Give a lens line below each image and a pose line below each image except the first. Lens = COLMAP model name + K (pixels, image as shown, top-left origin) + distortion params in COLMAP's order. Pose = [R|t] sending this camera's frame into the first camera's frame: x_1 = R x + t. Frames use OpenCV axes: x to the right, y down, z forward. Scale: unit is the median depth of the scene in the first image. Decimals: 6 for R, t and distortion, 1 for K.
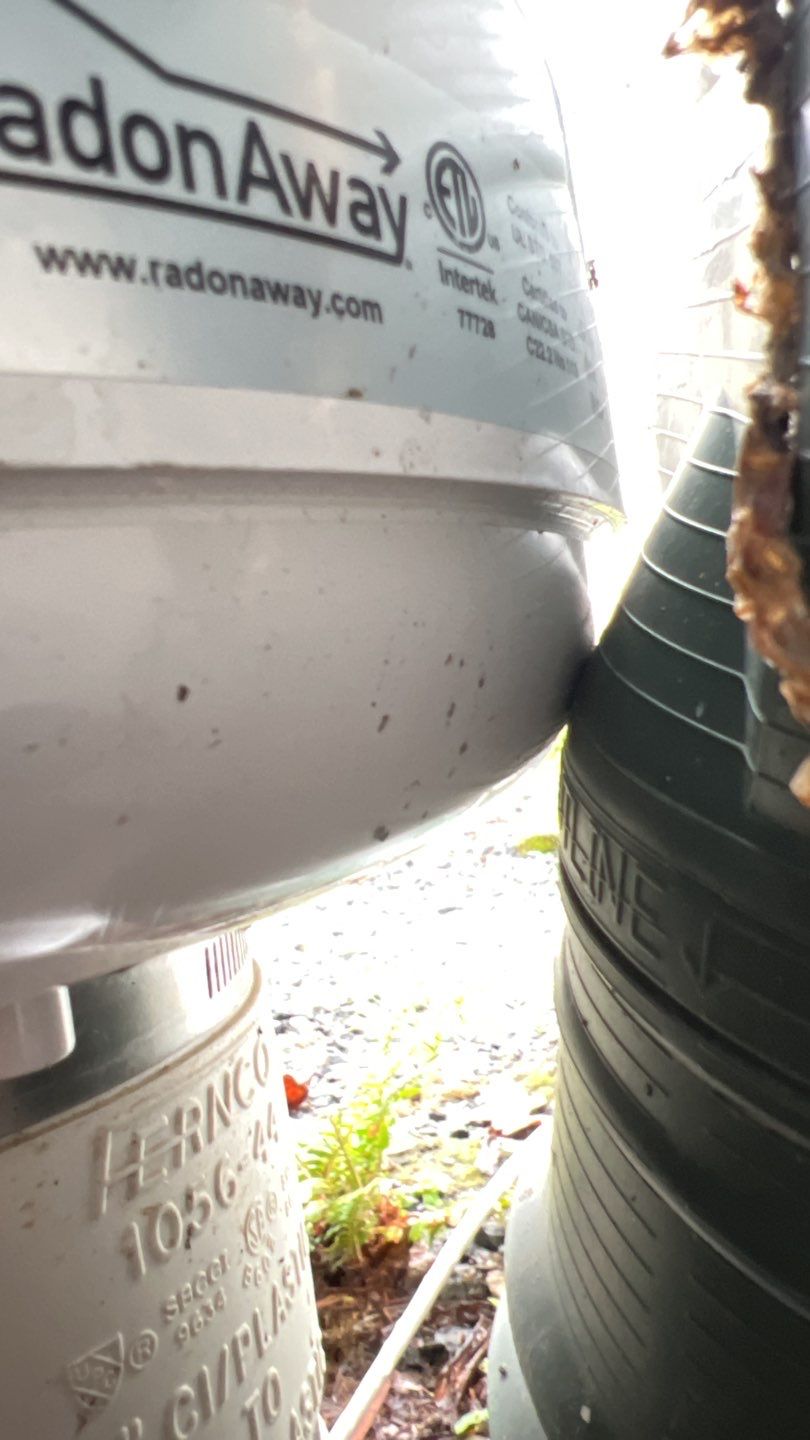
lens RADIAL K [[1115.5, 0, 405.0], [0, 1115.5, 720.0], [0, 0, 1]] dist [-0.004255, -0.007085]
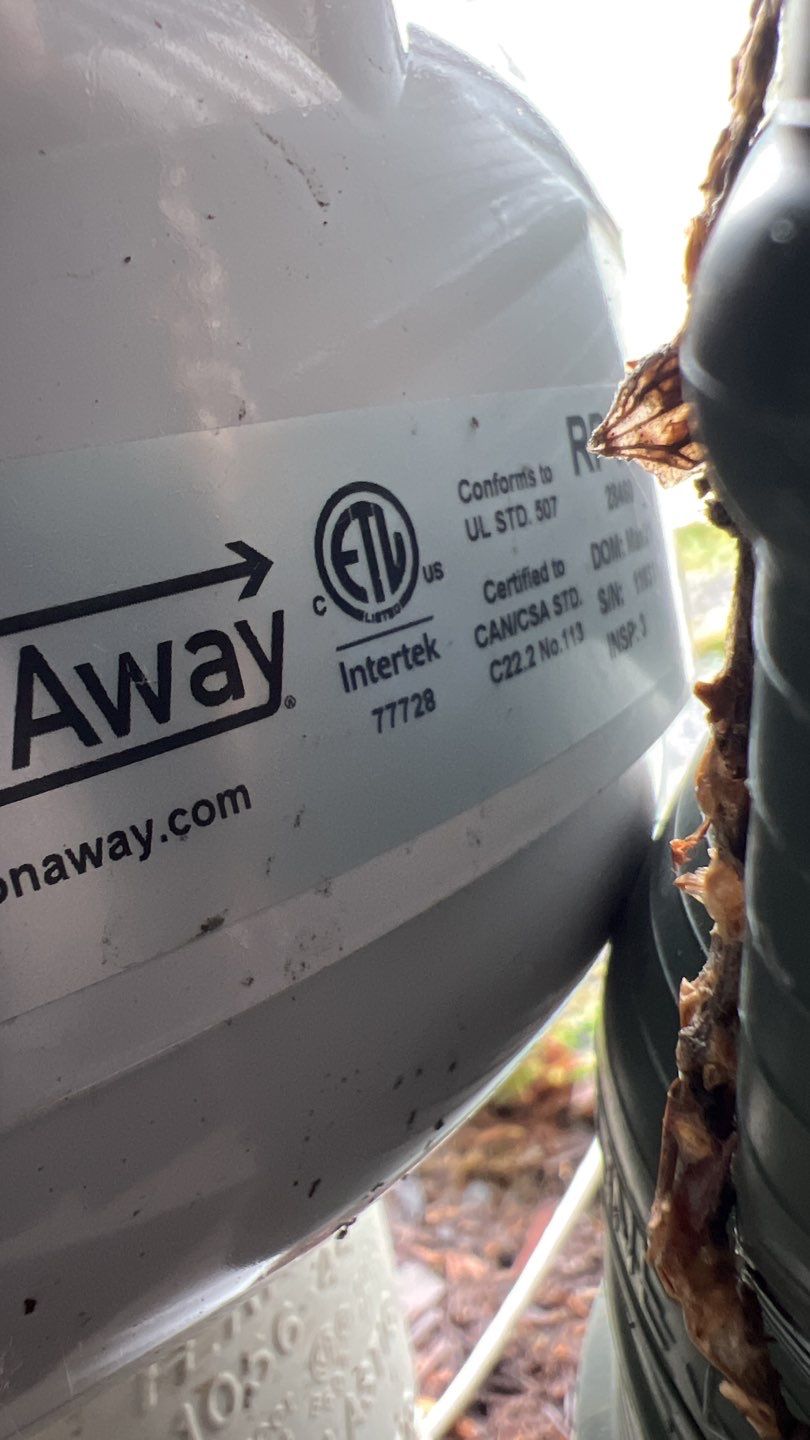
lens RADIAL K [[1132.2, 0, 459.2], [0, 1132.2, 740.5], [0, 0, 1]] dist [-0.002562, -0.003611]
pose [[0.993269, -0.019610, -0.114162, 0.138628], [0.042970, 0.977622, 0.205932, -0.354716], [0.107569, -0.209451, 0.971884, 0.154124]]
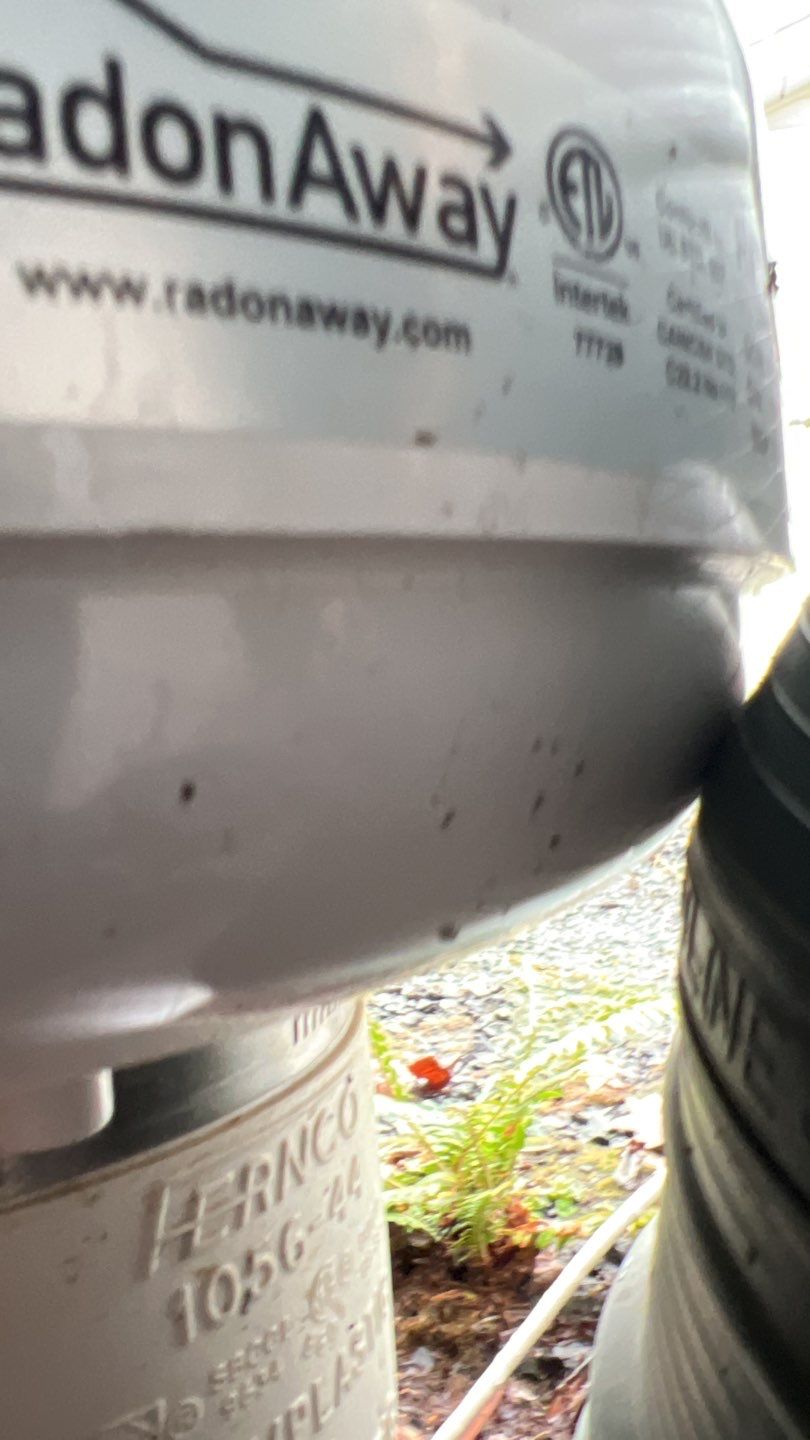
lens RADIAL K [[1115.5, 0, 405.0], [0, 1115.5, 720.0], [0, 0, 1]] dist [-0.004255, -0.007085]
pose [[0.984402, 0.076571, -0.158396, 0.053095], [-0.073406, 0.996970, 0.025741, -0.064057], [0.159887, -0.013712, 0.987040, 0.109391]]
